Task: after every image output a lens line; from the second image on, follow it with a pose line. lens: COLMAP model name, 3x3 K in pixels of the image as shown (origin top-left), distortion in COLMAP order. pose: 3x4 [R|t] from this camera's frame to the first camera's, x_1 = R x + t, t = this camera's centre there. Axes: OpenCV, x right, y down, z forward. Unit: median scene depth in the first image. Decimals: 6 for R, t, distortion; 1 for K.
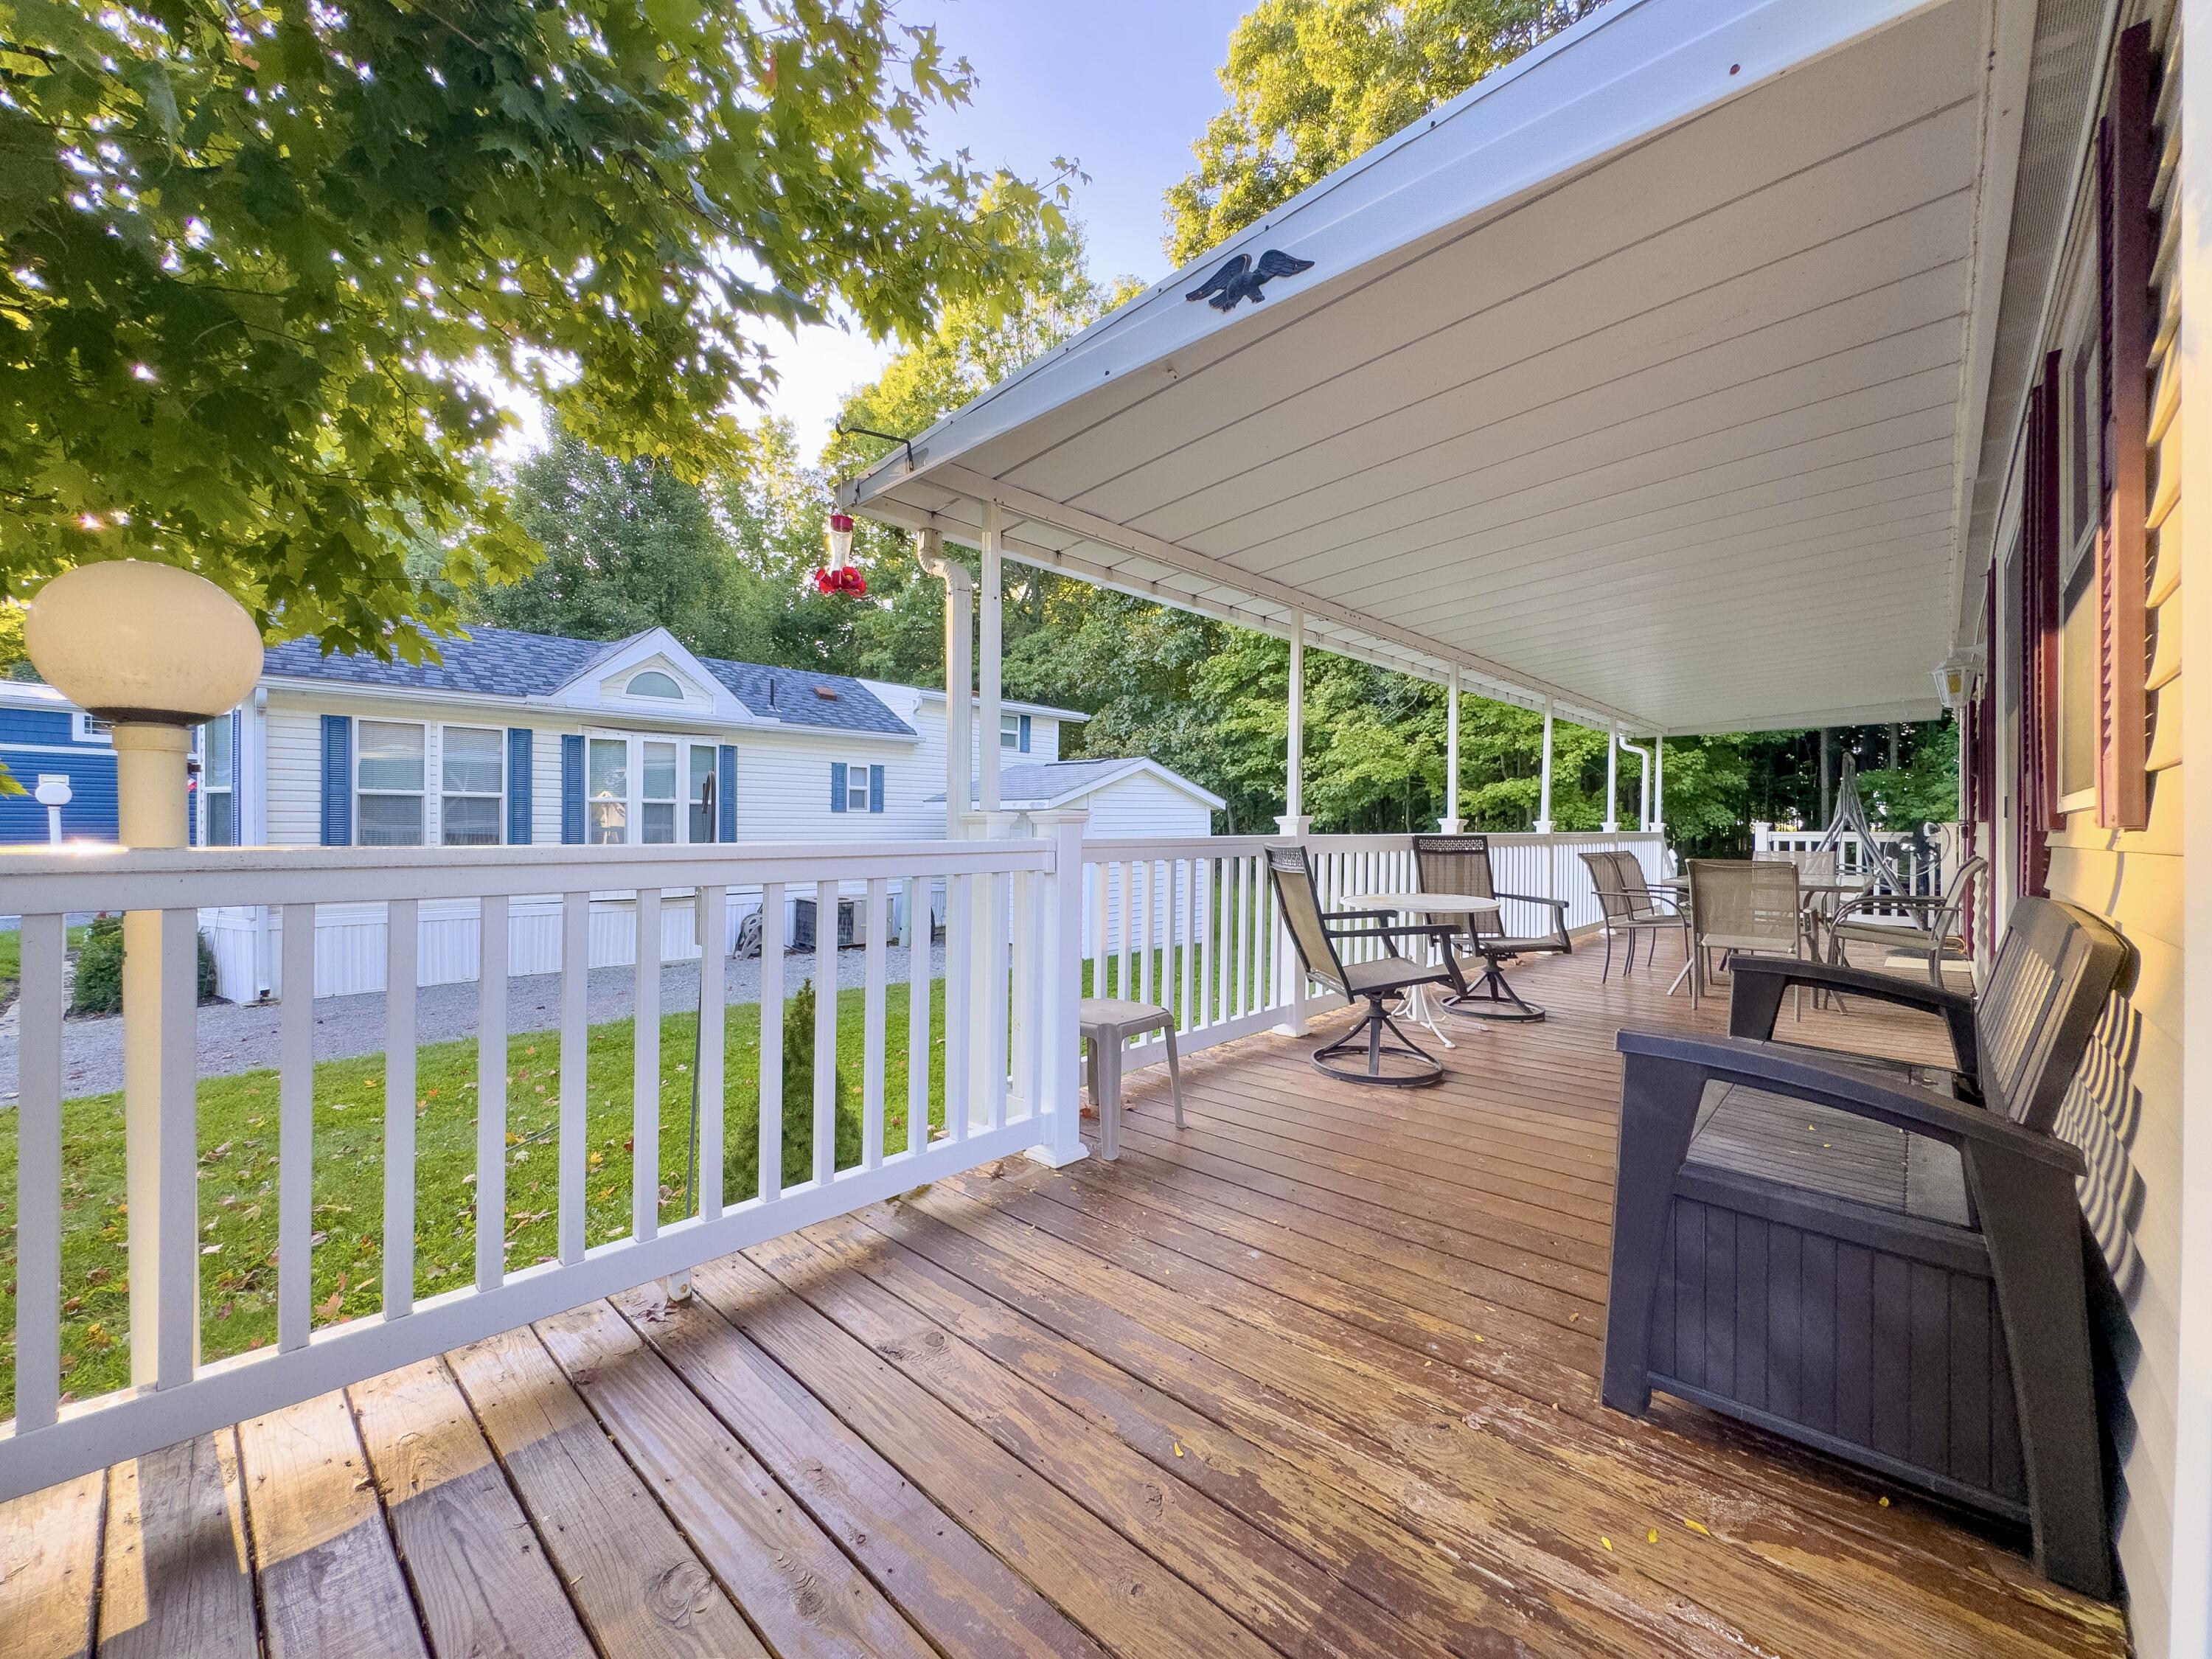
lens RADIAL K [[883.8, 0, 1106.0], [0, 883.8, 829.5], [0, 0, 1]] dist [-0.002916, -0.000077]
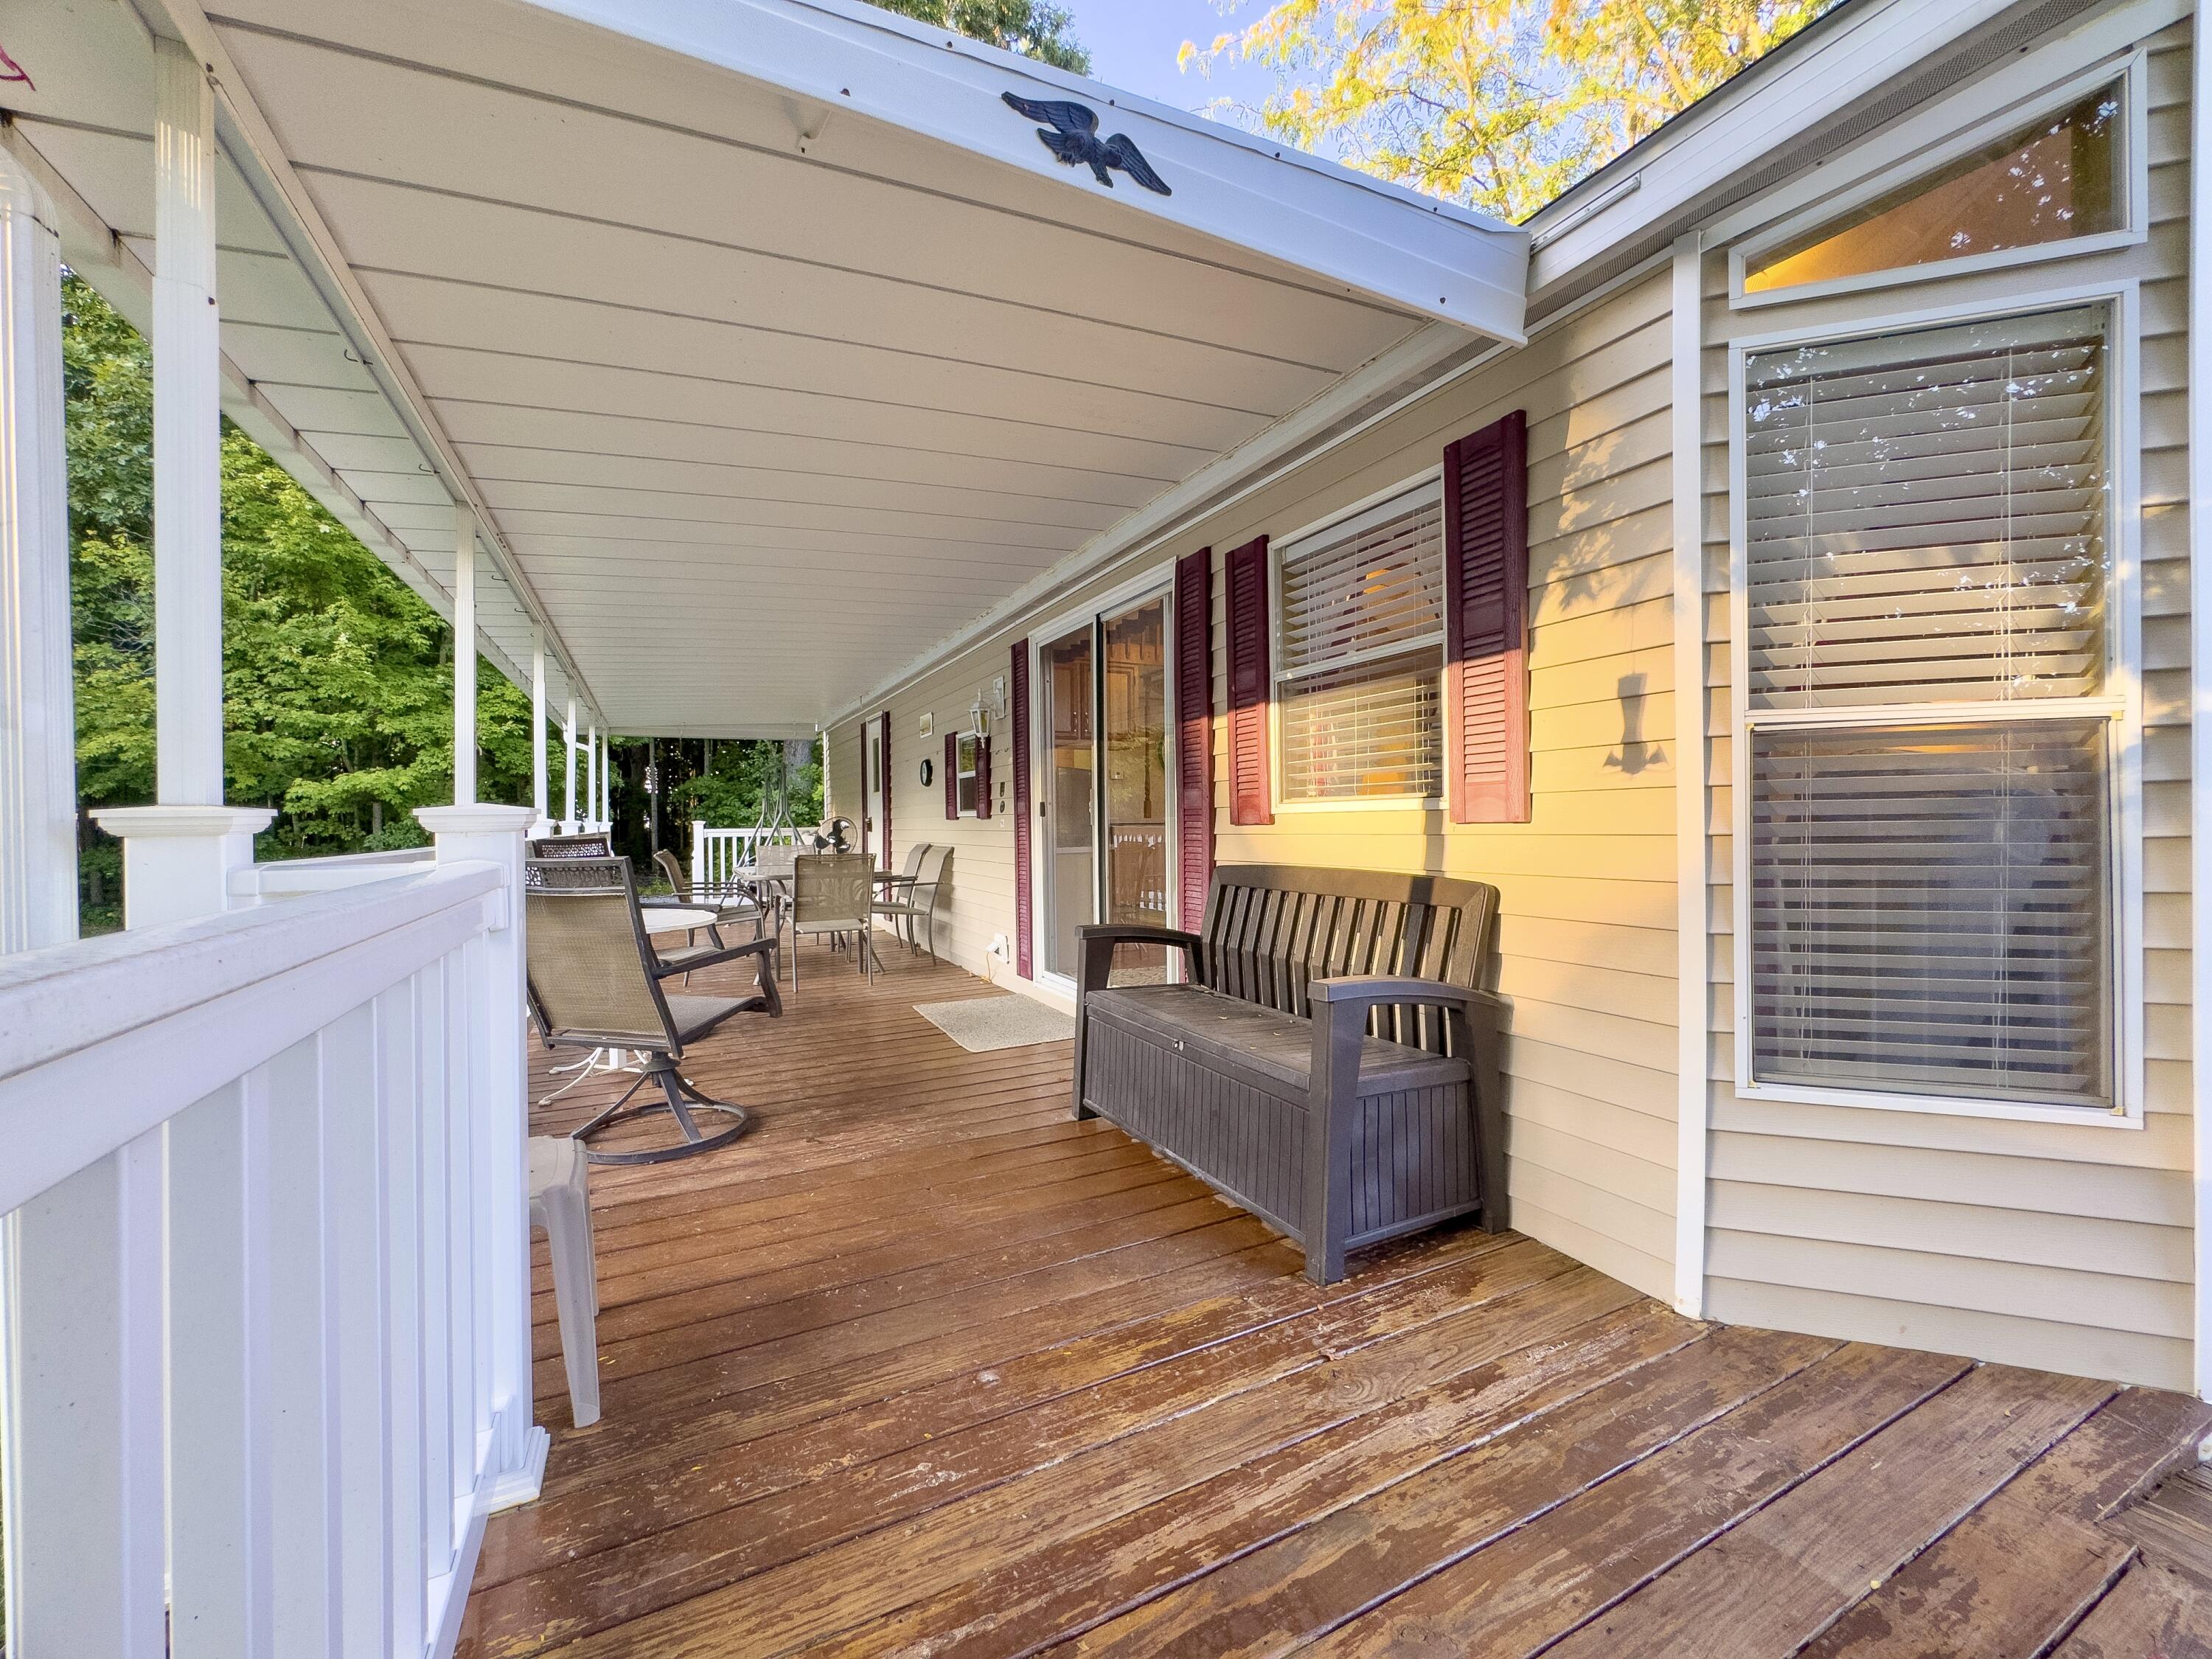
lens RADIAL K [[883.8, 0, 1106.0], [0, 883.8, 829.5], [0, 0, 1]] dist [-0.002916, -0.000077]
pose [[0.348059, -0.017675, 0.937306, -0.607625], [0.015361, 0.999796, 0.013149, -0.014021], [-0.937347, 0.009821, 0.348260, 0.730766]]
